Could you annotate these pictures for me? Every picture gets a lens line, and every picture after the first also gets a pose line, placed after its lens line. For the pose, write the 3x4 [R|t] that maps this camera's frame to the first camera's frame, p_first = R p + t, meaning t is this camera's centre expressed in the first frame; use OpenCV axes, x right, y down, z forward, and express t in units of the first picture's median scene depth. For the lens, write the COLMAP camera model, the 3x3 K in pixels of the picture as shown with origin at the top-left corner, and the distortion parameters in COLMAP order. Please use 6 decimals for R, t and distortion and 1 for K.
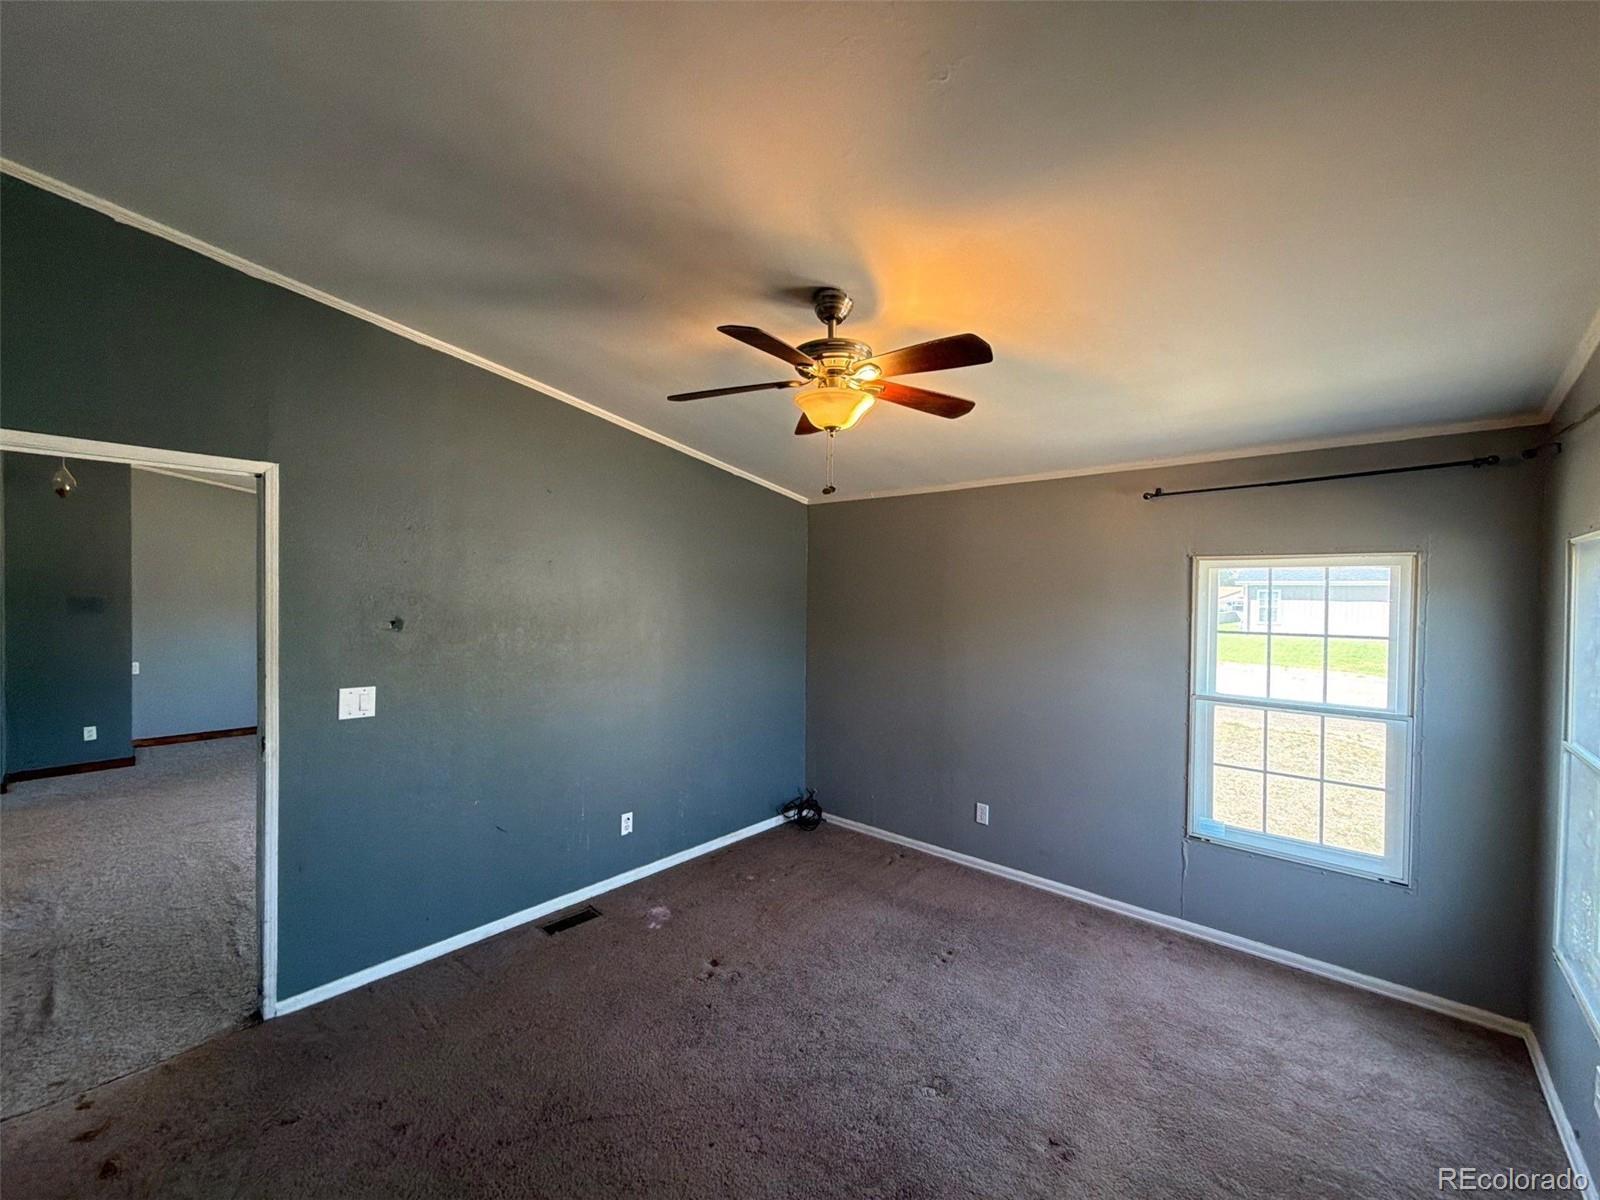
lens RADIAL K [[638.9, 0, 799.0], [0, 638.9, 601.1], [0, 0, 1]] dist [-0.001319, 0.000030]
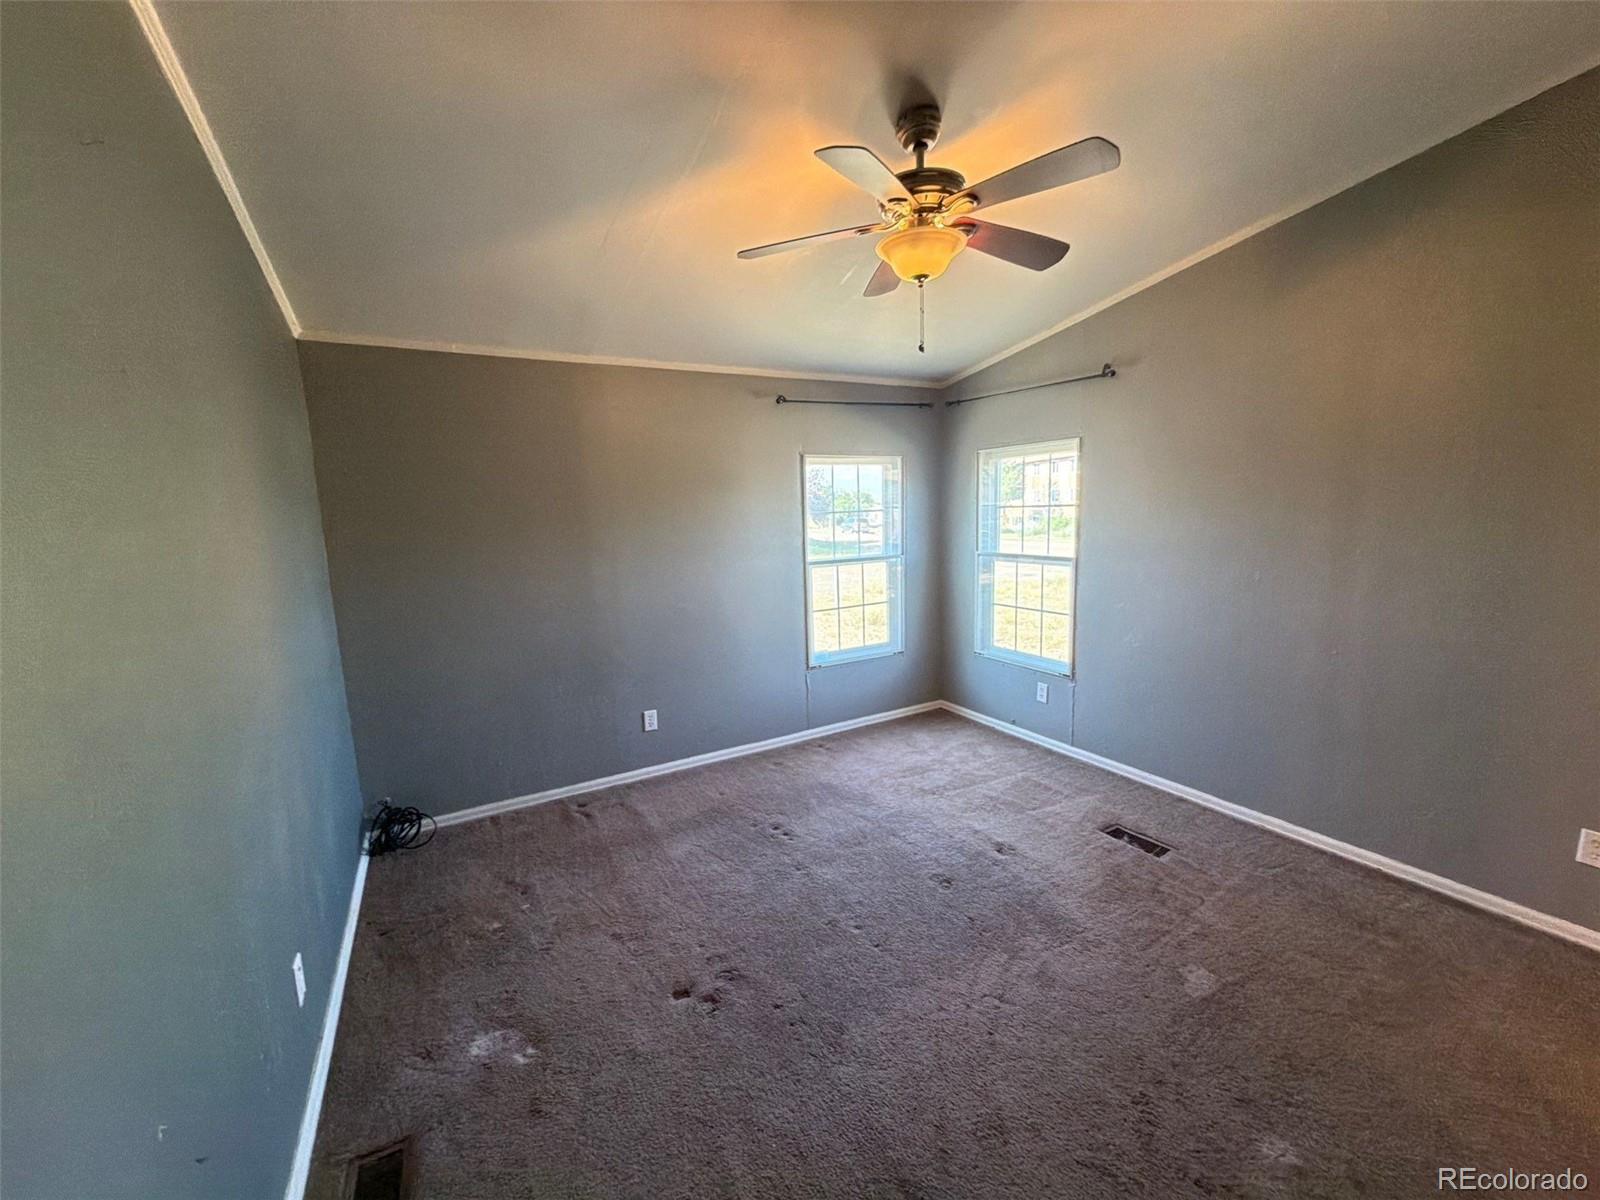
lens RADIAL K [[638.9, 0, 799.0], [0, 638.9, 601.1], [0, 0, 1]] dist [-0.001319, 0.000030]
pose [[0.330655, -0.159292, 0.930212, -0.643643], [0.050953, 0.987228, 0.150944, 0.028041], [-0.942375, -0.002513, 0.334548, 0.597471]]
